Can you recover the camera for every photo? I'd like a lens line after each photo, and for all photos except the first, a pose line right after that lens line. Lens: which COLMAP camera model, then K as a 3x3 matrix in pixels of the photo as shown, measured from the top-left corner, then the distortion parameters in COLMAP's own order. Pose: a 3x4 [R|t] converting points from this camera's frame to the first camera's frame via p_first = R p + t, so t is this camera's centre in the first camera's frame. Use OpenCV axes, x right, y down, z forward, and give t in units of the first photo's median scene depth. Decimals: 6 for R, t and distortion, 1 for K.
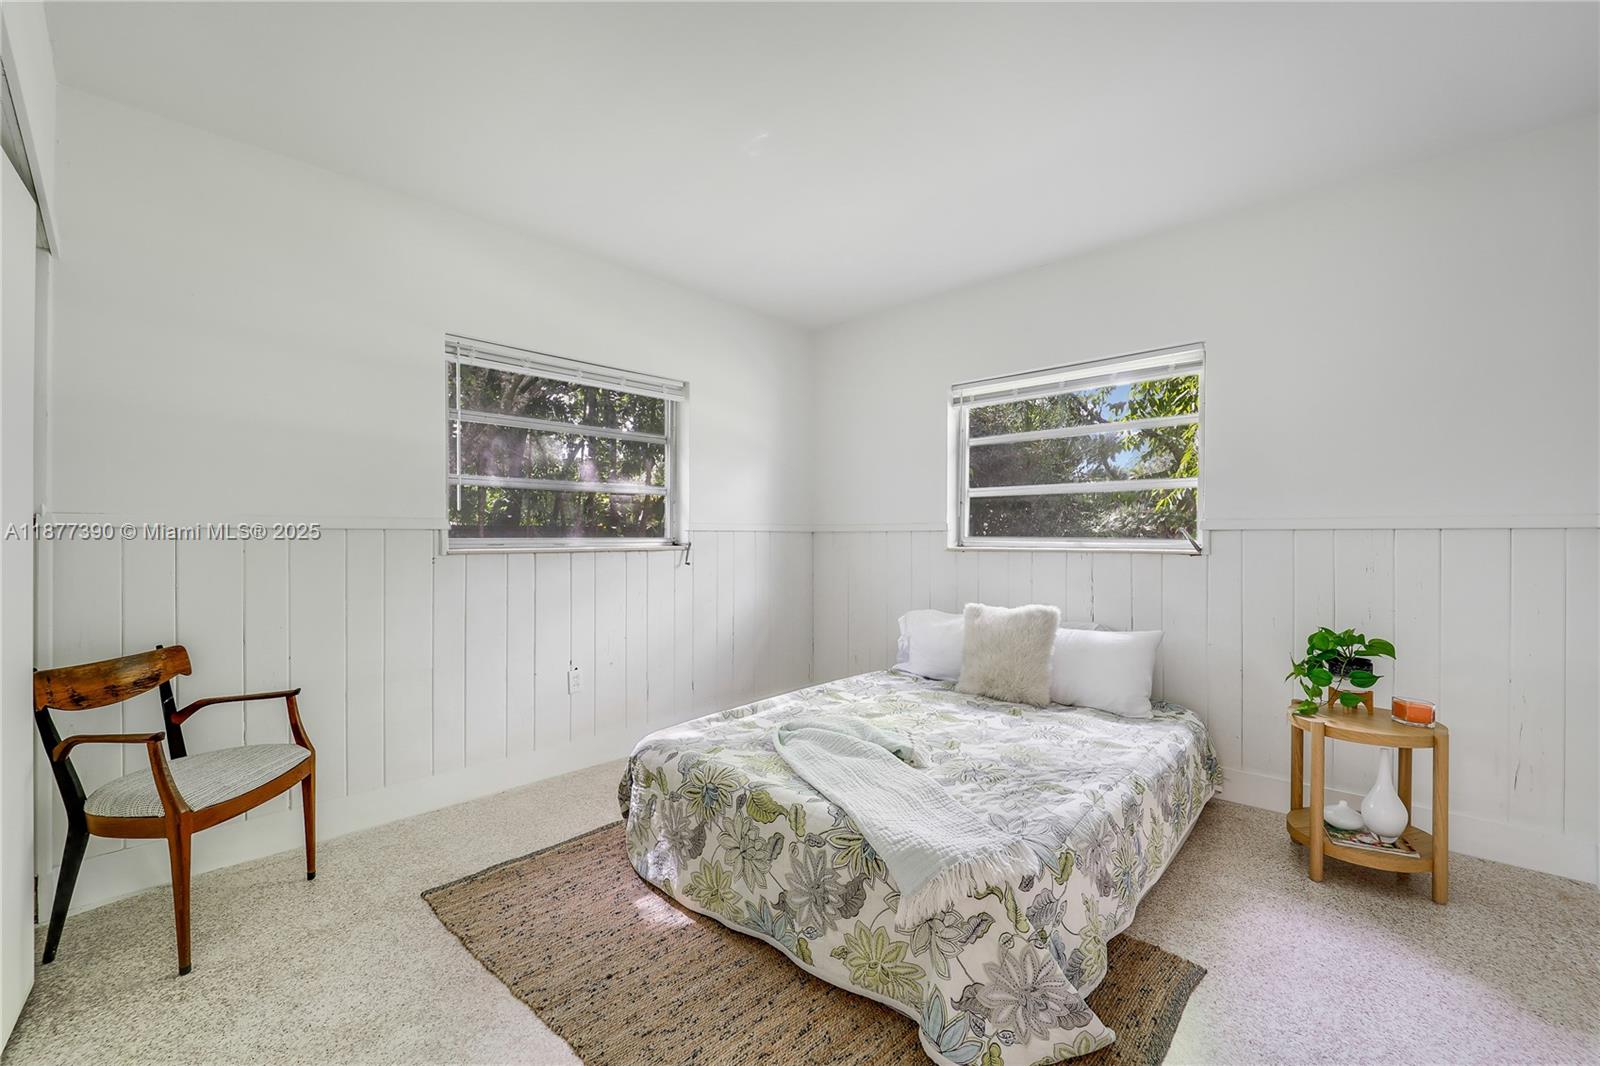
lens RADIAL K [[653.8, 0, 811.6], [0, 653.8, 539.2], [0, 0, 1]] dist [-0.007461, 0.000090]
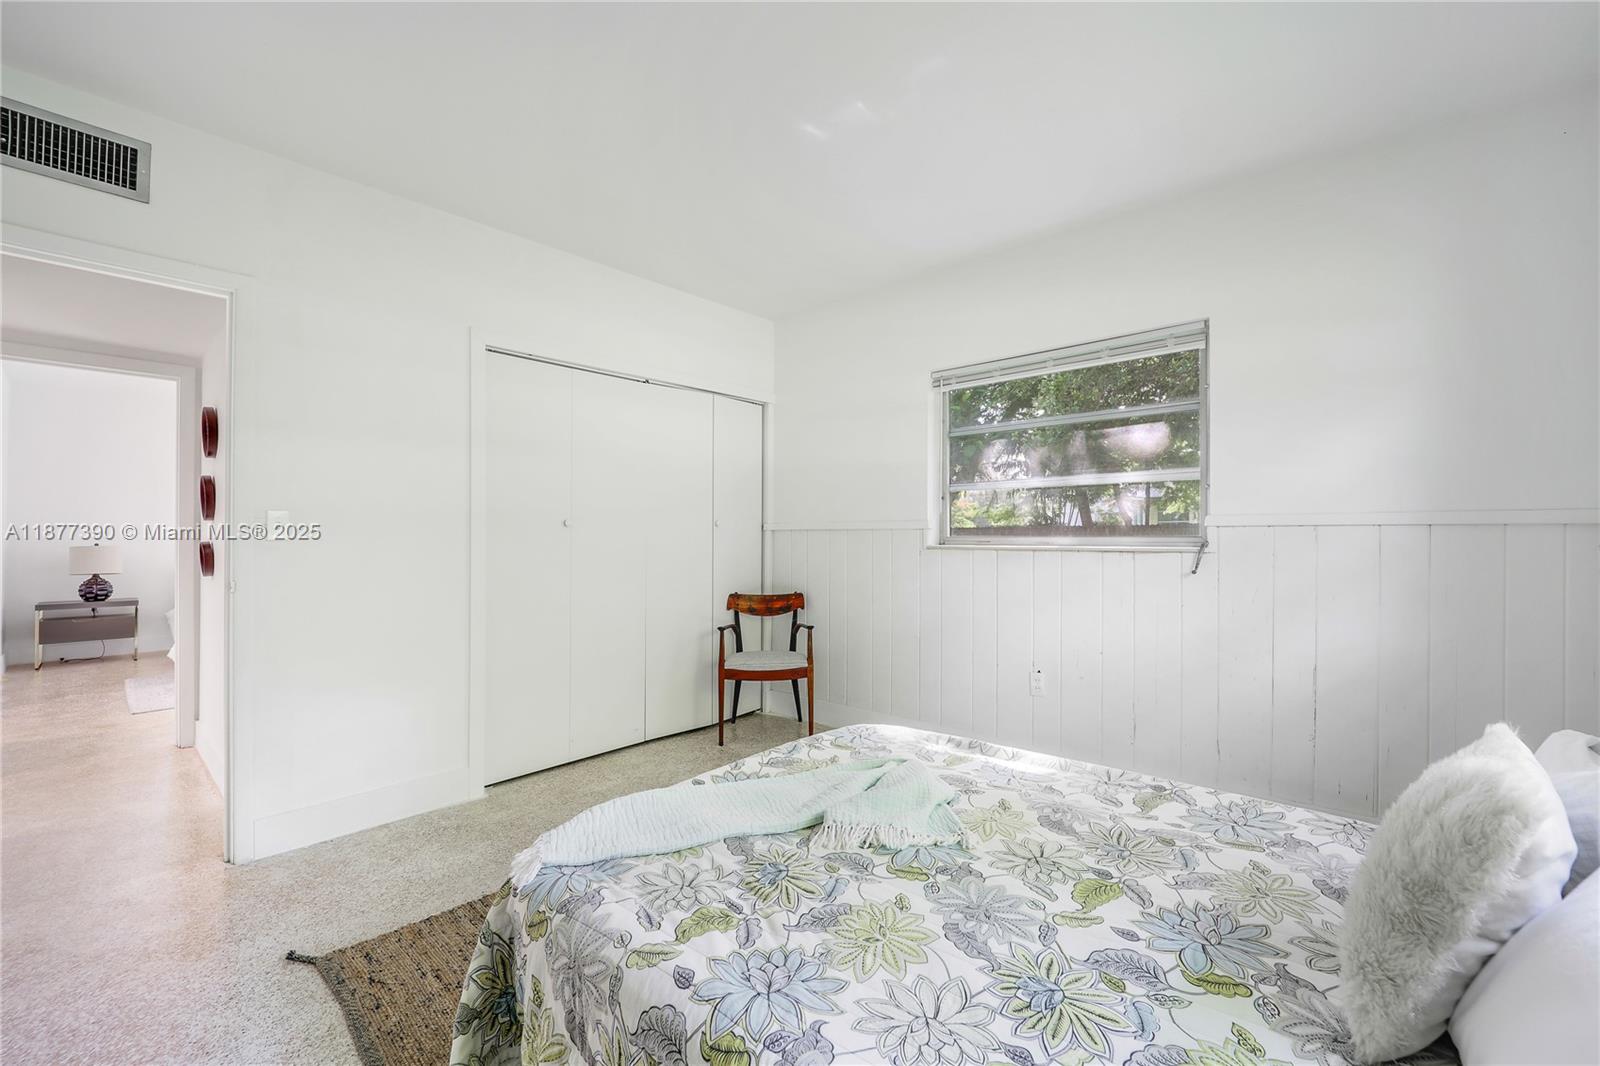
lens RADIAL K [[653.8, 0, 811.6], [0, 653.8, 539.2], [0, 0, 1]] dist [-0.007461, 0.000090]
pose [[0.033445, 0.010907, -0.999381, 0.734269], [-0.002503, 0.999938, 0.010830, -0.008953], [0.999437, 0.002139, 0.033470, 0.781535]]
